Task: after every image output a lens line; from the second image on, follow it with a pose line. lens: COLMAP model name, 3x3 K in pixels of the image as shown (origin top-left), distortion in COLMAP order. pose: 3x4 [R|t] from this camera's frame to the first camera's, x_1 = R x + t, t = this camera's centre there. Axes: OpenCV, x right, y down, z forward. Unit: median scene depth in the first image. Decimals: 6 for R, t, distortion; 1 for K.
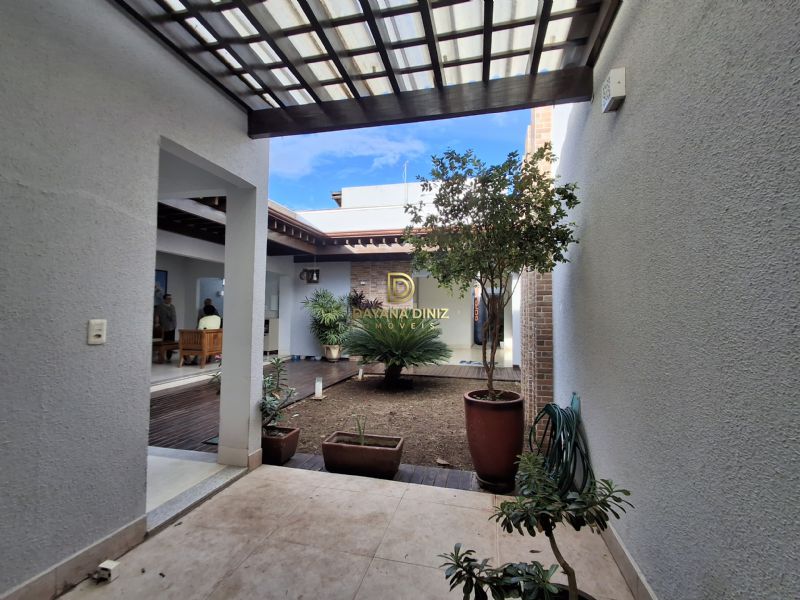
lens RADIAL K [[369.7, 0, 400.1], [0, 369.7, 297.8], [0, 0, 1]] dist [-0.000072, 0.000504]
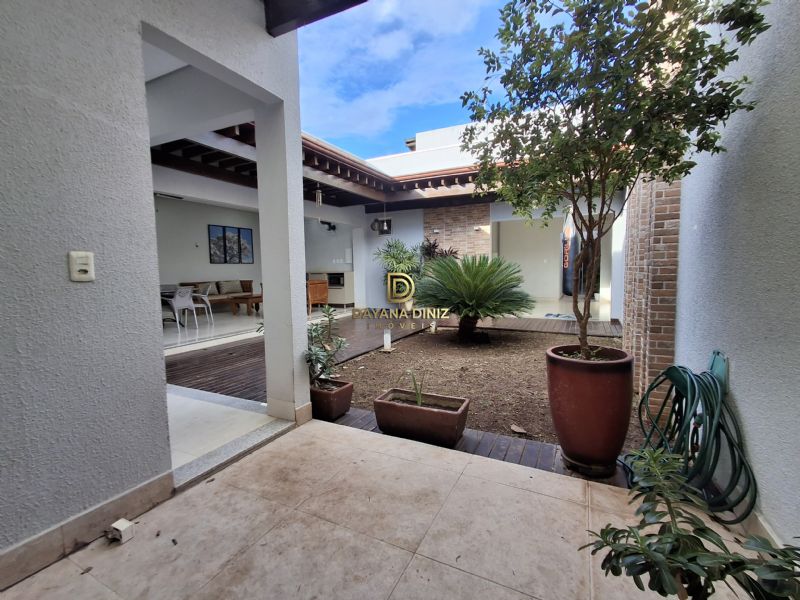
lens RADIAL K [[363.9, 0, 401.9], [0, 363.9, 297.3], [0, 0, 1]] dist [-0.000409, 0.007698]
pose [[0.975216, -0.006511, -0.221161, 0.050091], [0.032201, 0.993101, 0.112754, 0.058866], [0.218901, -0.117081, 0.968697, 0.220377]]
